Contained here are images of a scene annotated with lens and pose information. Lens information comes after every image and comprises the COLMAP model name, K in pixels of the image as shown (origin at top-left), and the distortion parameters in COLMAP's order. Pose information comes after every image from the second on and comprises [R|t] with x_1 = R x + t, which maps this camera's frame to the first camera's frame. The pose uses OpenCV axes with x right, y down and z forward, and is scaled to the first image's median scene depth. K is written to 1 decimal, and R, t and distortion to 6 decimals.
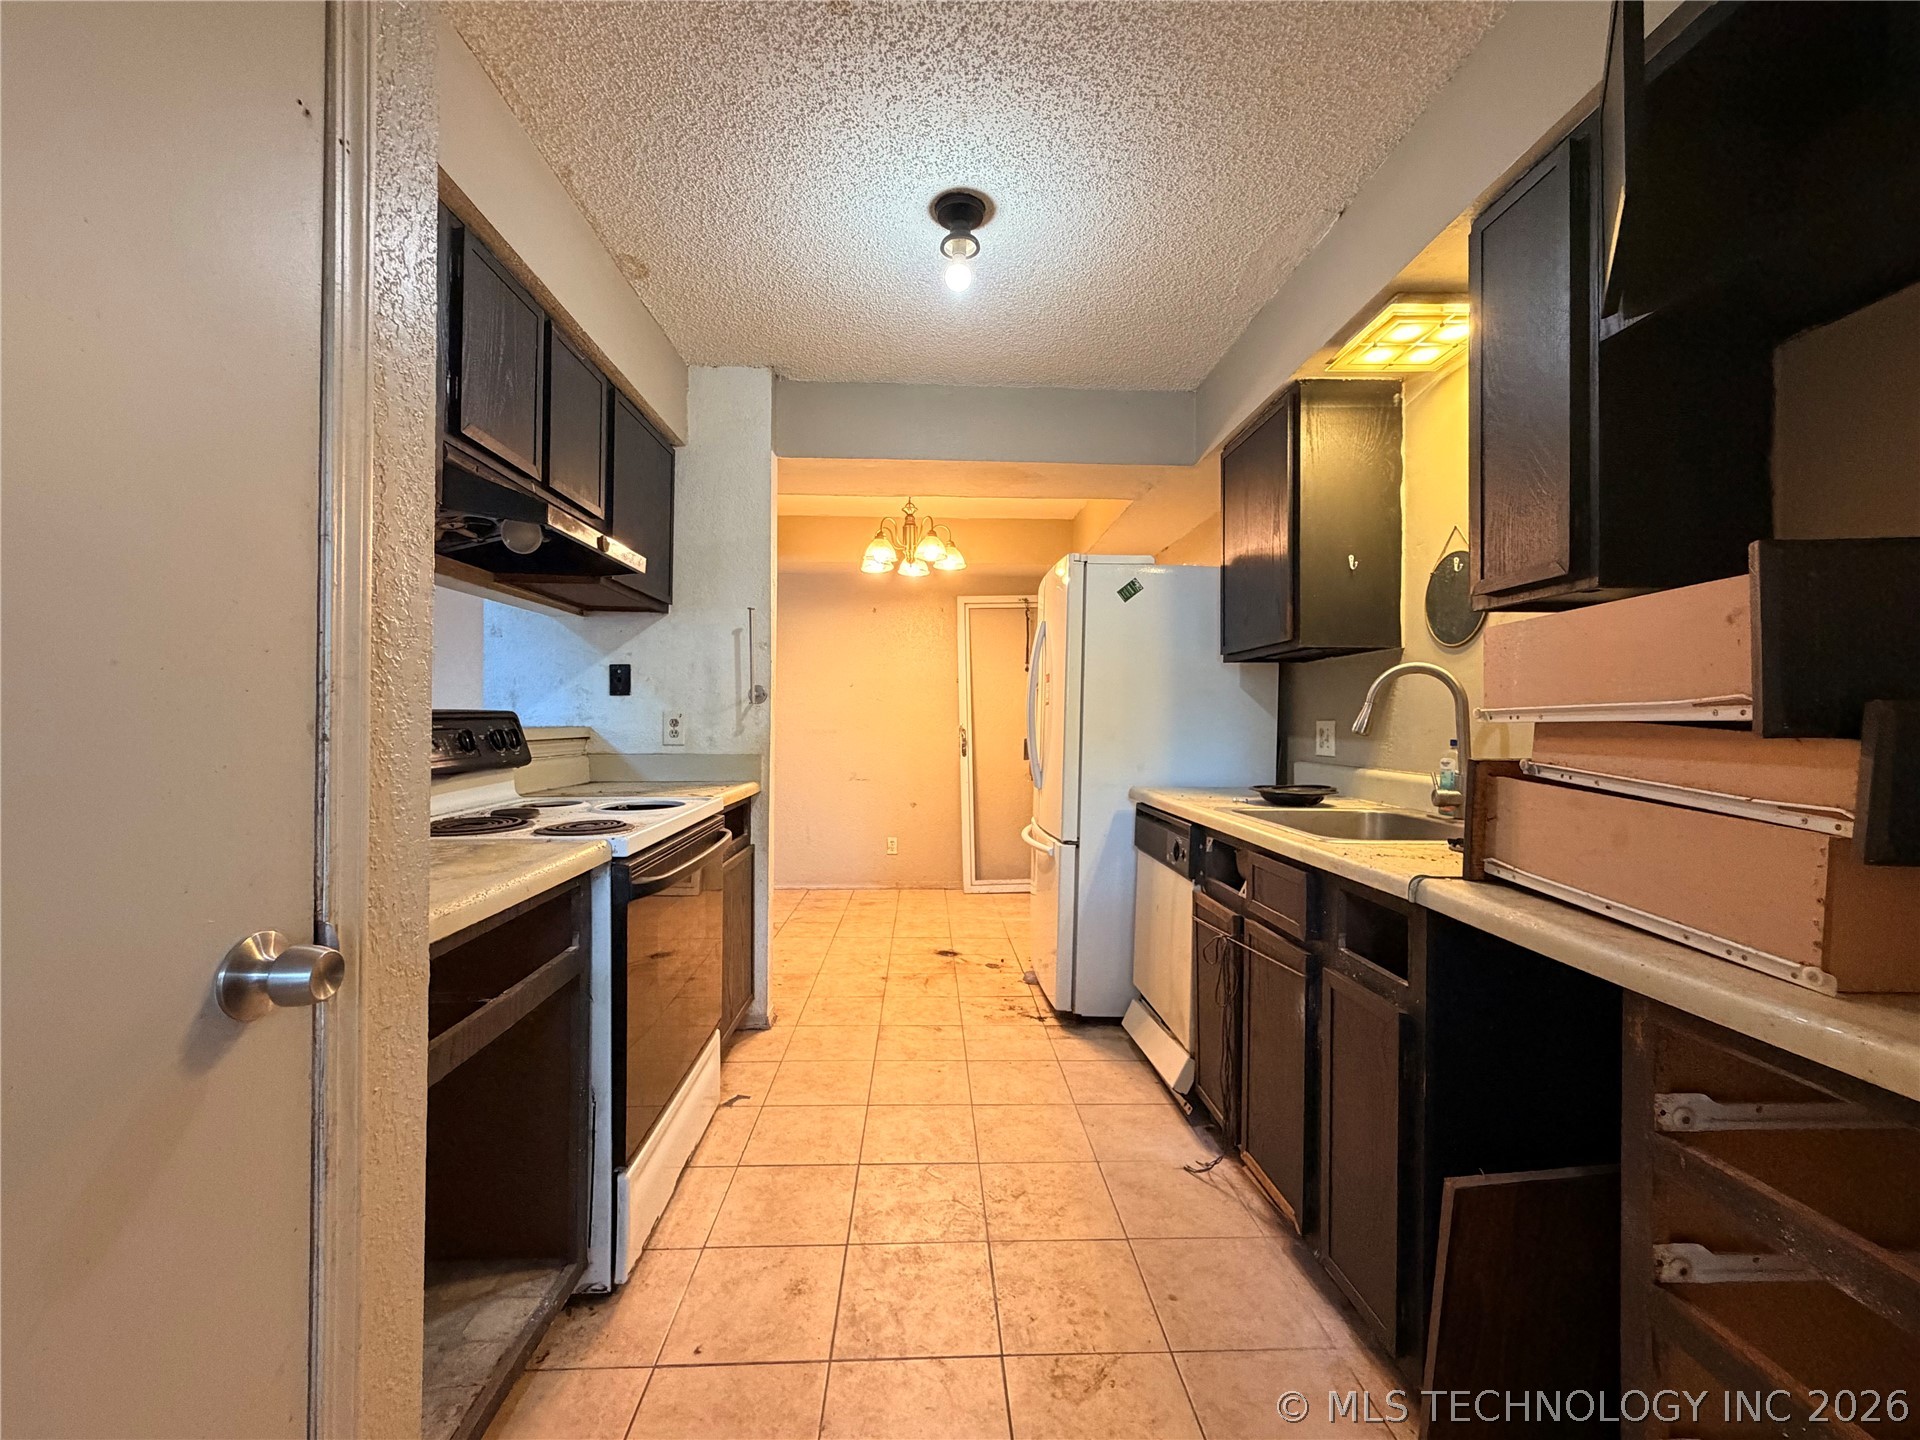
lens RADIAL K [[793.2, 0, 960.3], [0, 793.2, 722.2], [0, 0, 1]] dist [-0.003352, 0.000248]
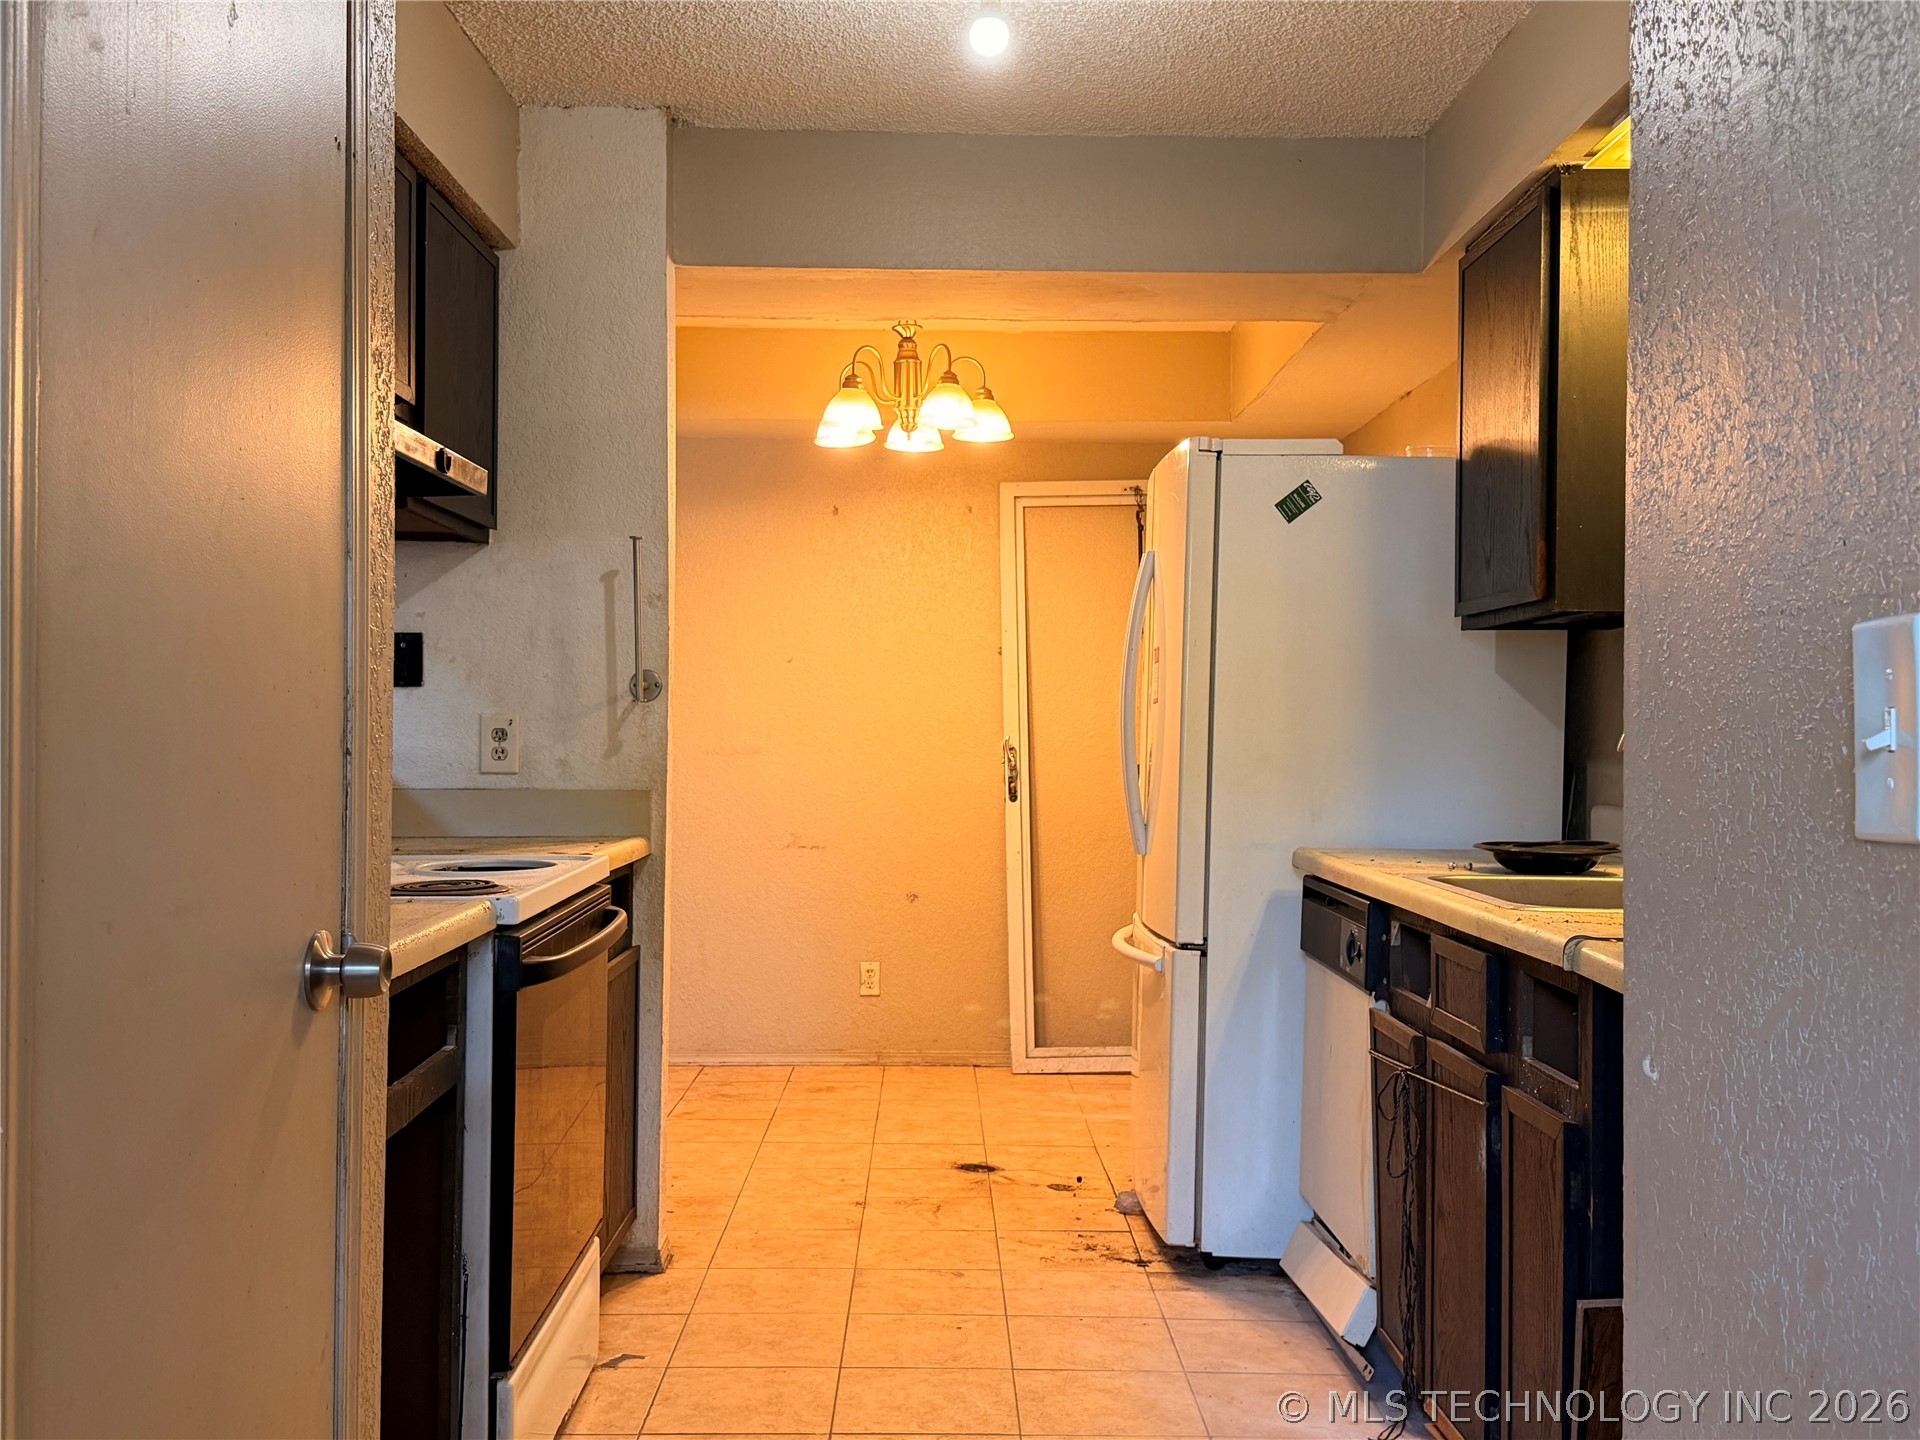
lens RADIAL K [[1881.7, 0, 962.2], [0, 1881.7, 731.6], [0, 0, 1]] dist [0.091806, 0.000000]
pose [[0.999558, 0.001474, -0.029695, 0.016510], [-0.001482, 0.999999, -0.000240, -0.001793], [0.029695, 0.000284, 0.999559, -0.394724]]
